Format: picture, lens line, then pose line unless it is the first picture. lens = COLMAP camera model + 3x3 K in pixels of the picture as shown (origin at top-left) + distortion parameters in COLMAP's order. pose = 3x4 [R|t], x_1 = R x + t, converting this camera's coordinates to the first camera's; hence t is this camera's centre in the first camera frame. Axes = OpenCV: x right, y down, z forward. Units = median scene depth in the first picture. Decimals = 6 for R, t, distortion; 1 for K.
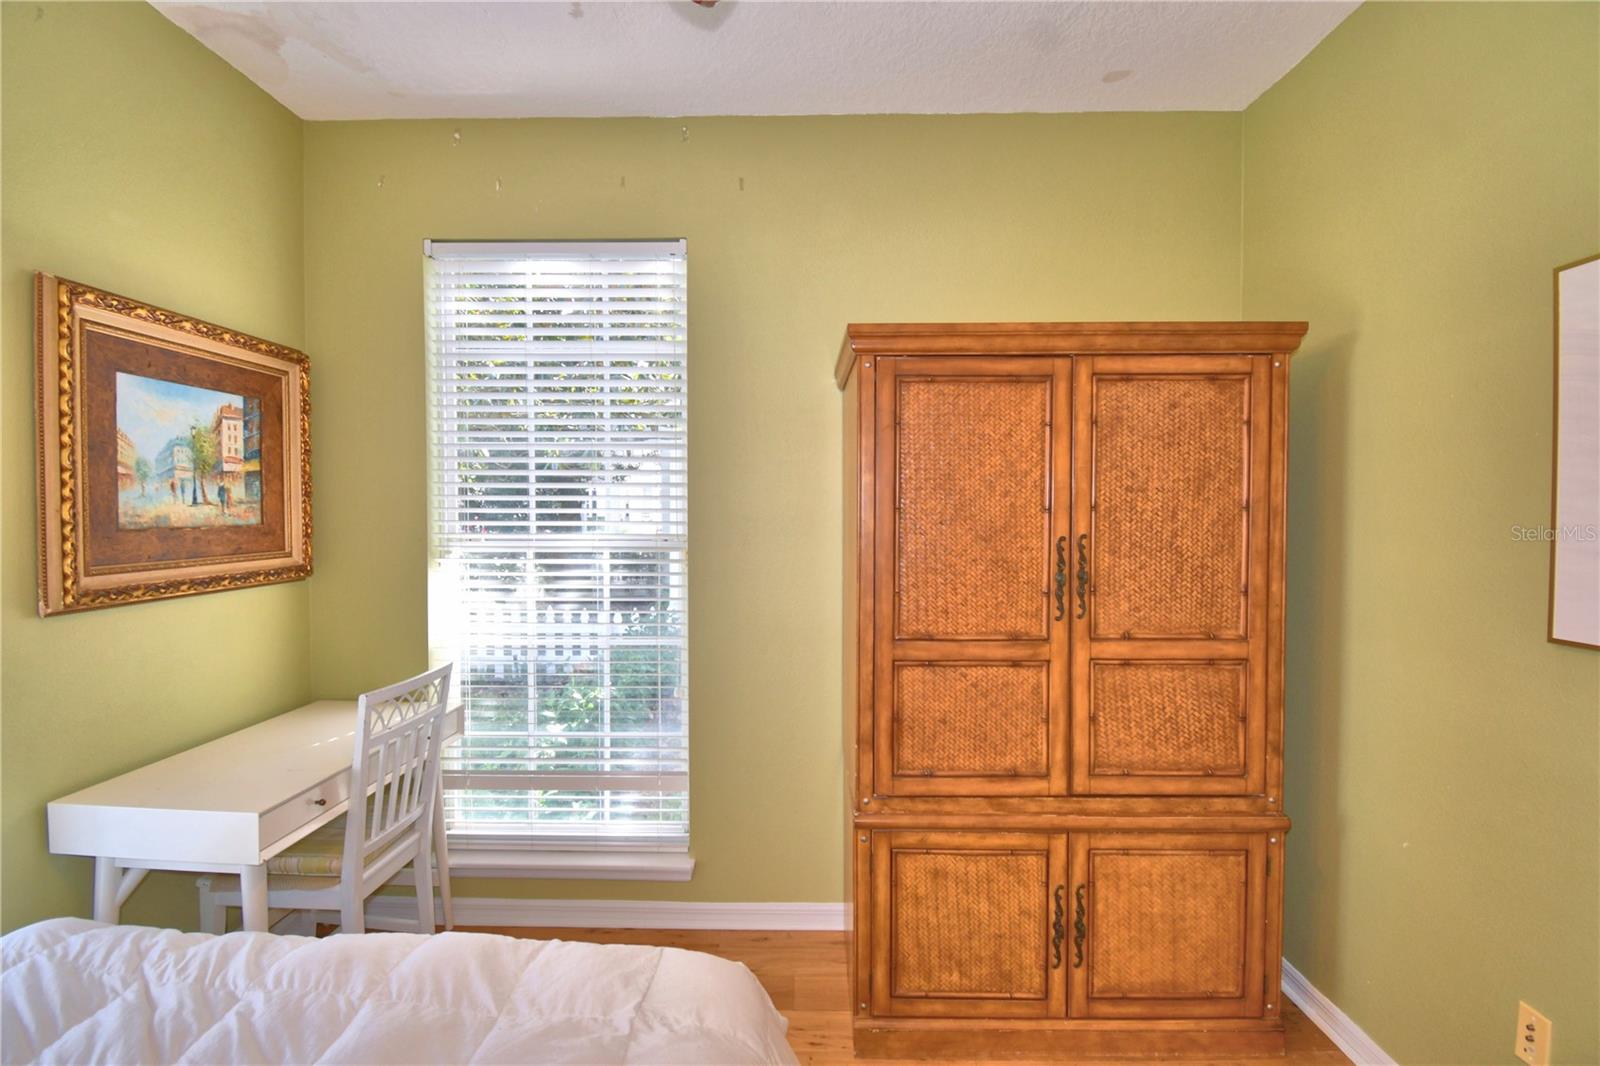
lens RADIAL K [[742.5, 0, 790.8], [0, 742.5, 529.3], [0, 0, 1]] dist [0.023234, -0.022425]
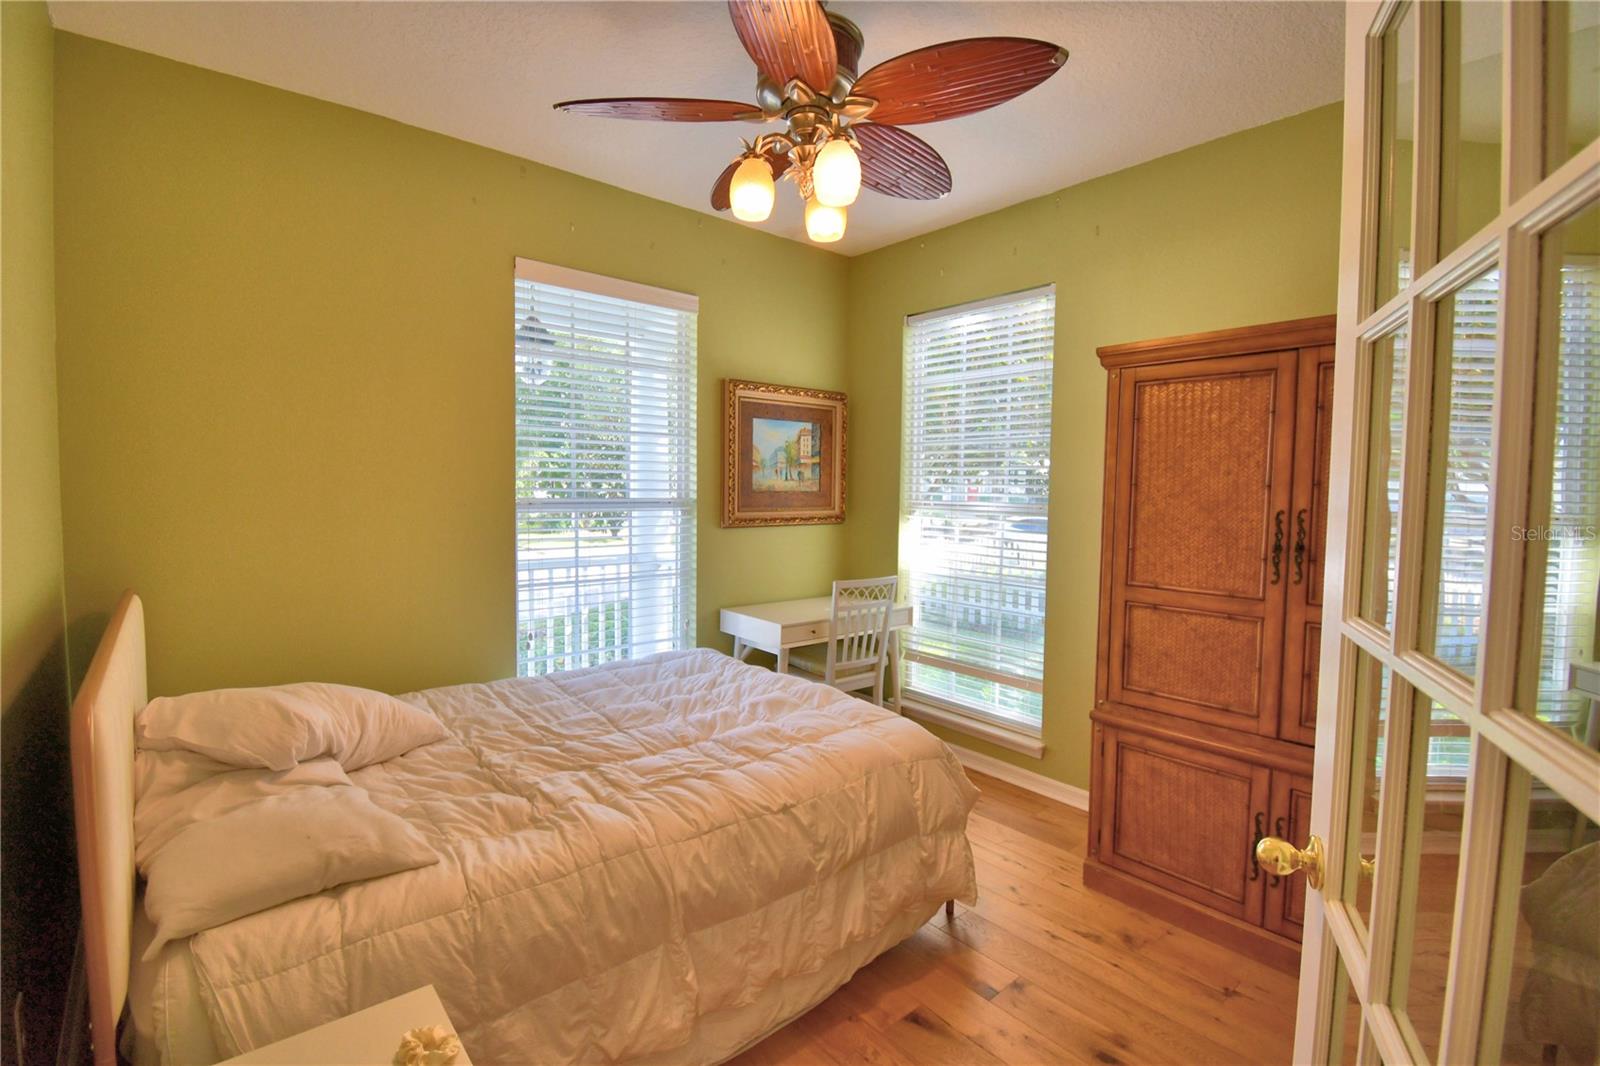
lens RADIAL K [[717.2, 0, 794.2], [0, 717.2, 528.4], [0, 0, 1]] dist [0.023070, -0.026316]
pose [[0.668977, 0.052632, -0.741417, 0.675525], [-0.032776, 0.998608, 0.041315, 0.015885], [0.742560, -0.003338, 0.669771, -0.280004]]
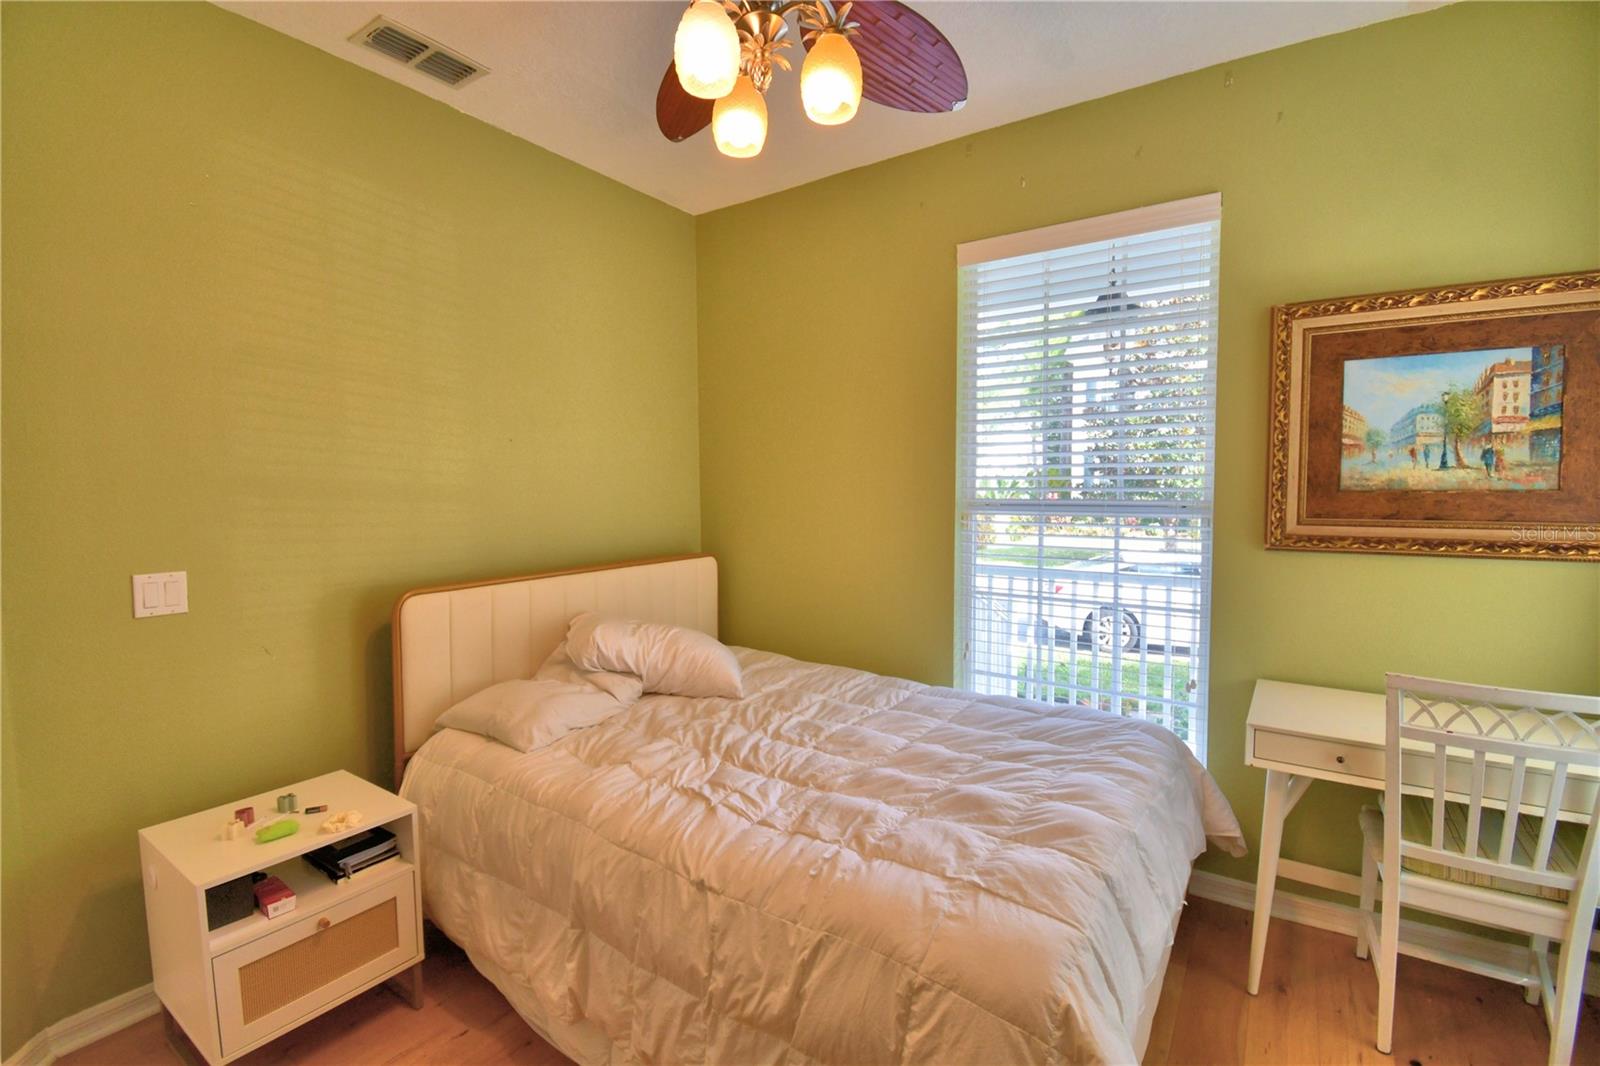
lens RADIAL K [[717.2, 0, 794.2], [0, 717.2, 528.4], [0, 0, 1]] dist [0.023070, -0.026316]
pose [[-0.540559, 0.055583, -0.839468, 0.546575], [-0.017695, 0.996843, 0.077397, -0.012272], [0.841120, 0.056692, -0.537869, 0.828023]]
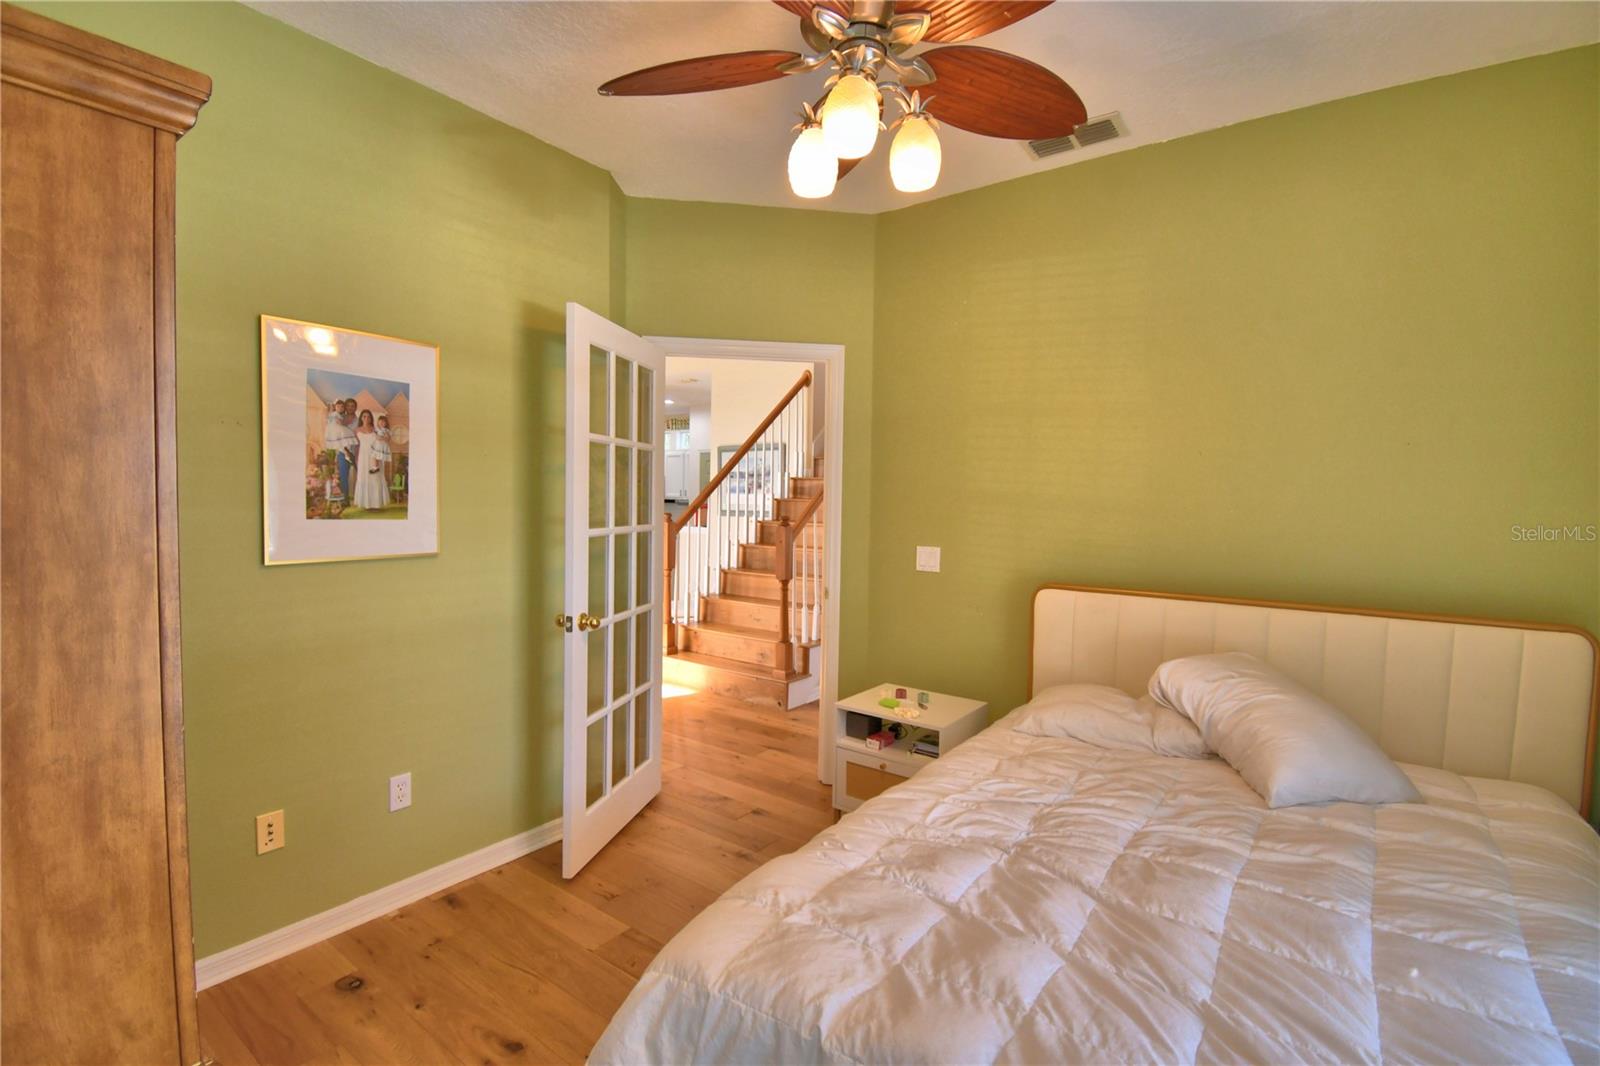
lens RADIAL K [[717.2, 0, 794.2], [0, 717.2, 528.4], [0, 0, 1]] dist [0.023070, -0.026316]
pose [[-0.818727, -0.038103, 0.572917, -0.492128], [0.003142, 0.997483, 0.070830, -0.025819], [-0.574174, 0.059790, -0.816547, 1.145469]]
